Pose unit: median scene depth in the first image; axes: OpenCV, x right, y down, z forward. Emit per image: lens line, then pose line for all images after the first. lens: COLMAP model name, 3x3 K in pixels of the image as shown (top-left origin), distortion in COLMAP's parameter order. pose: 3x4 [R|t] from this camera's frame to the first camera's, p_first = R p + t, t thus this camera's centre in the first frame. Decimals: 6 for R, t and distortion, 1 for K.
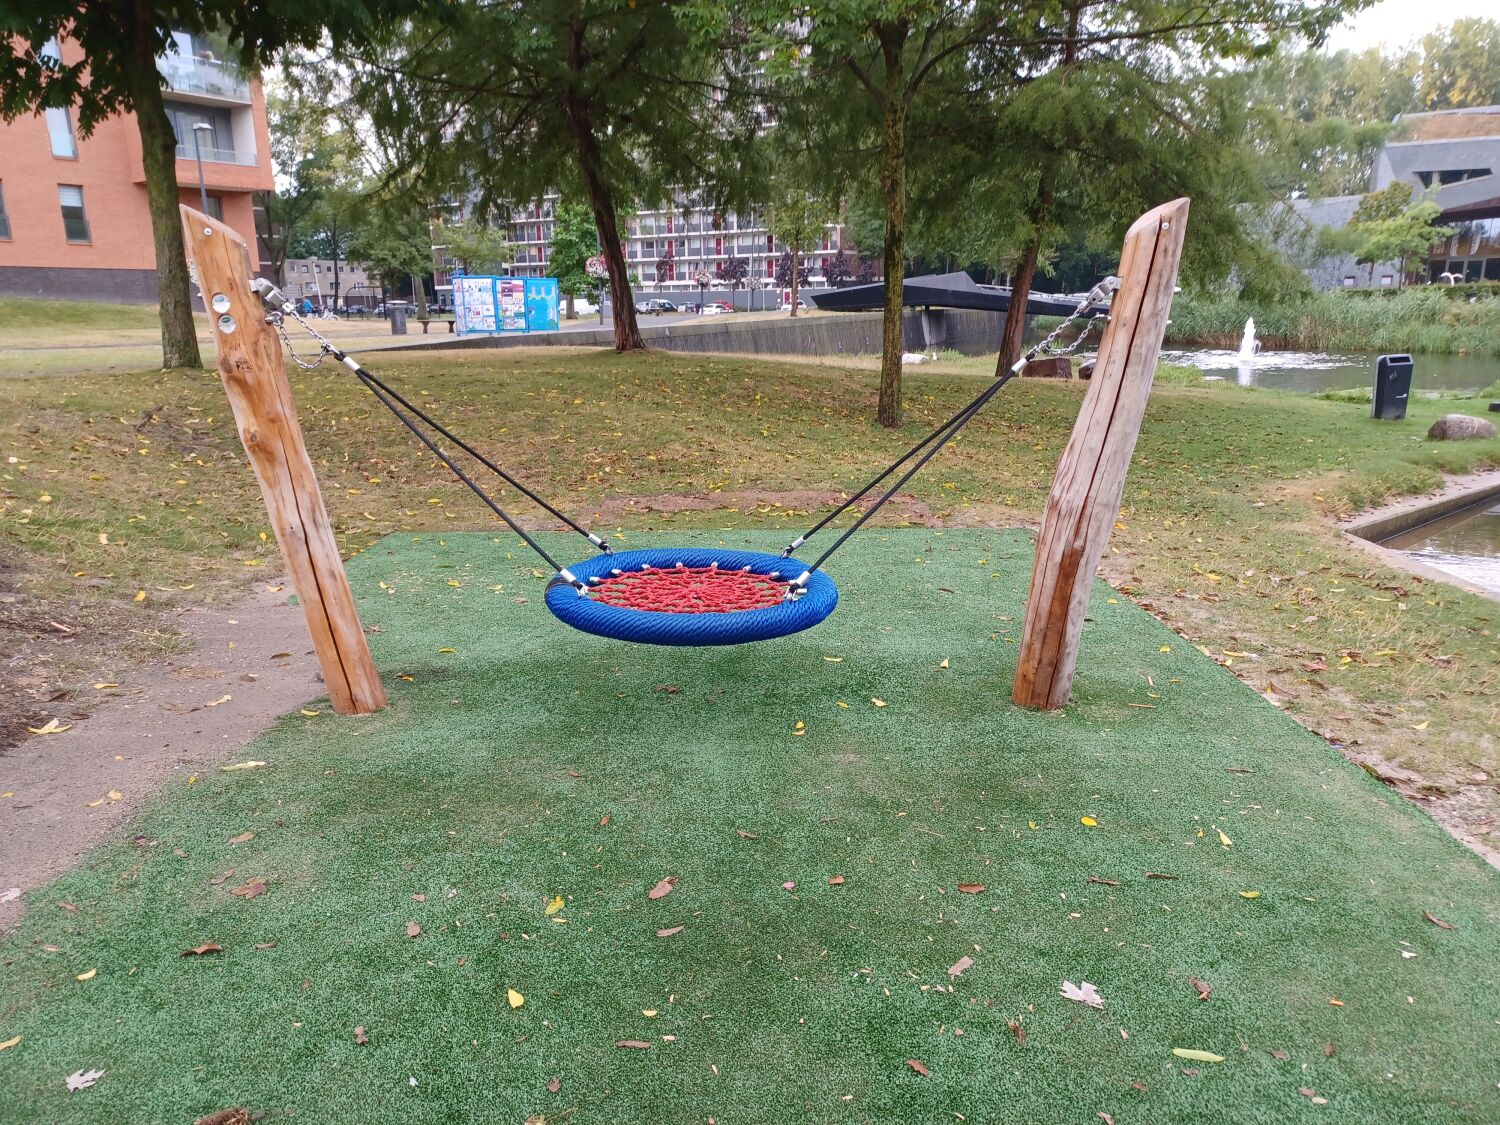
lens RADIAL K [[1095.1, 0, 741.3], [0, 1095.1, 560.3], [0, 0, 1]] dist [0.065855, -0.034517]
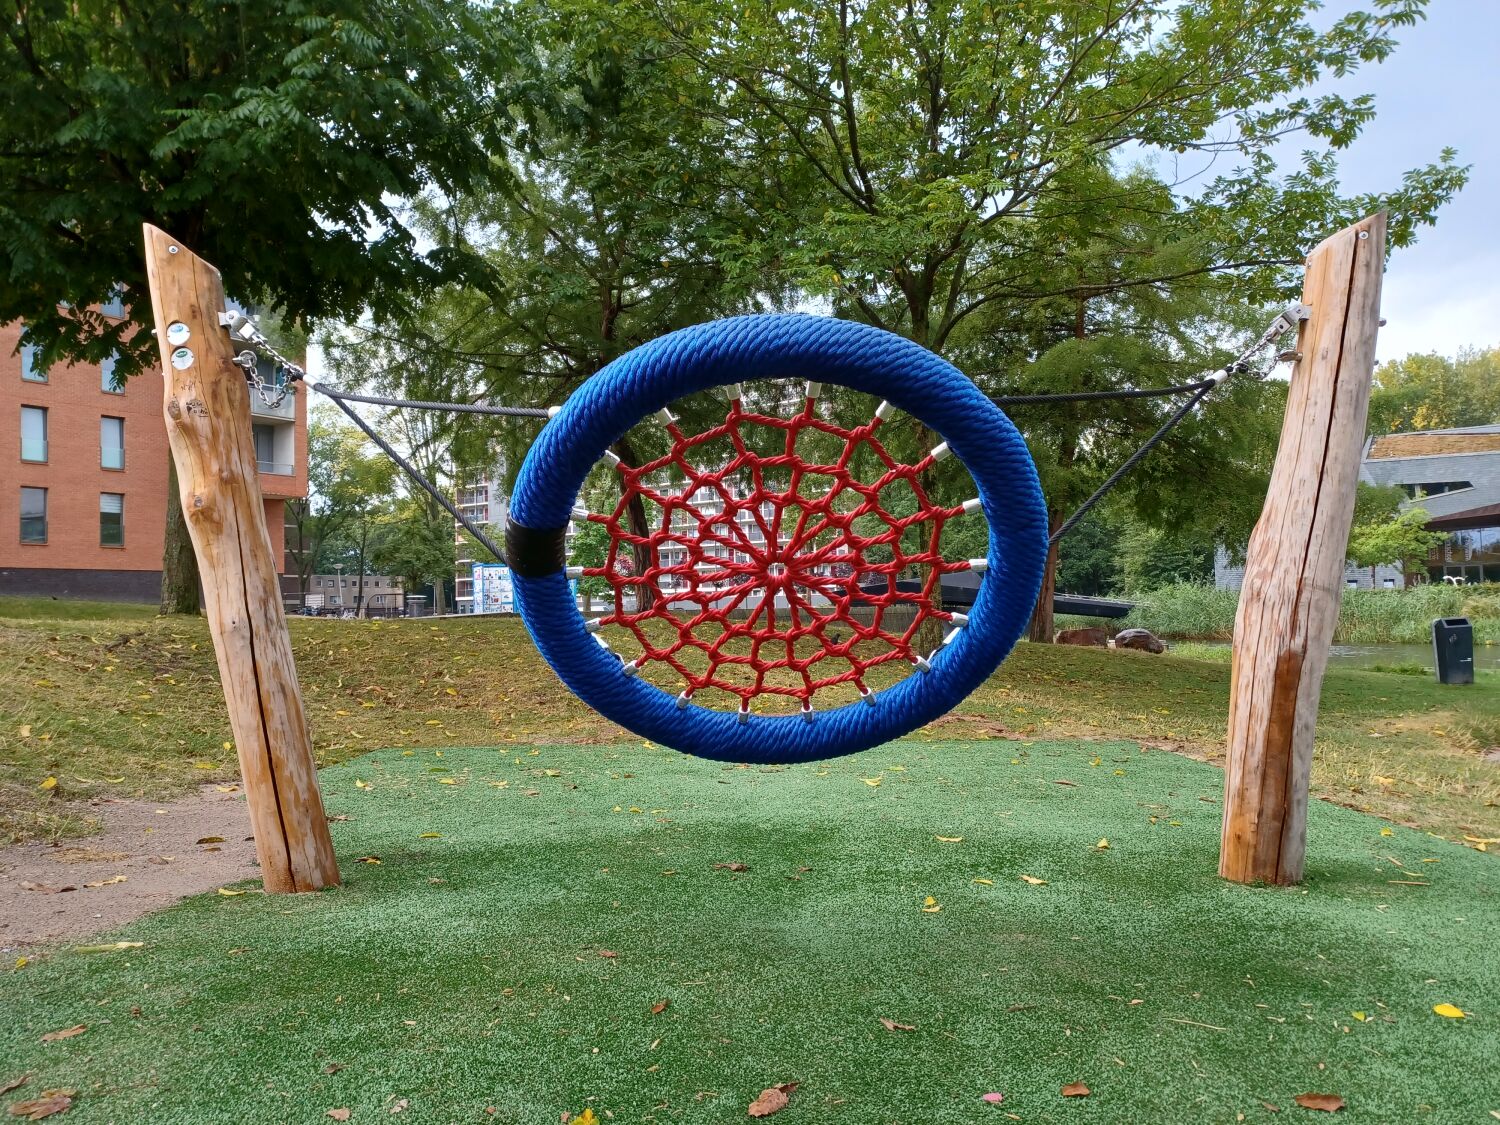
lens RADIAL K [[1096.5, 0, 742.5], [0, 1096.5, 559.4], [0, 0, 1]] dist [0.054127, -0.038159]
pose [[0.999947, -0.007012, -0.007524, -0.025539], [0.004629, 0.960127, -0.279525, 0.060765], [0.009184, 0.279476, 0.960109, 0.120250]]
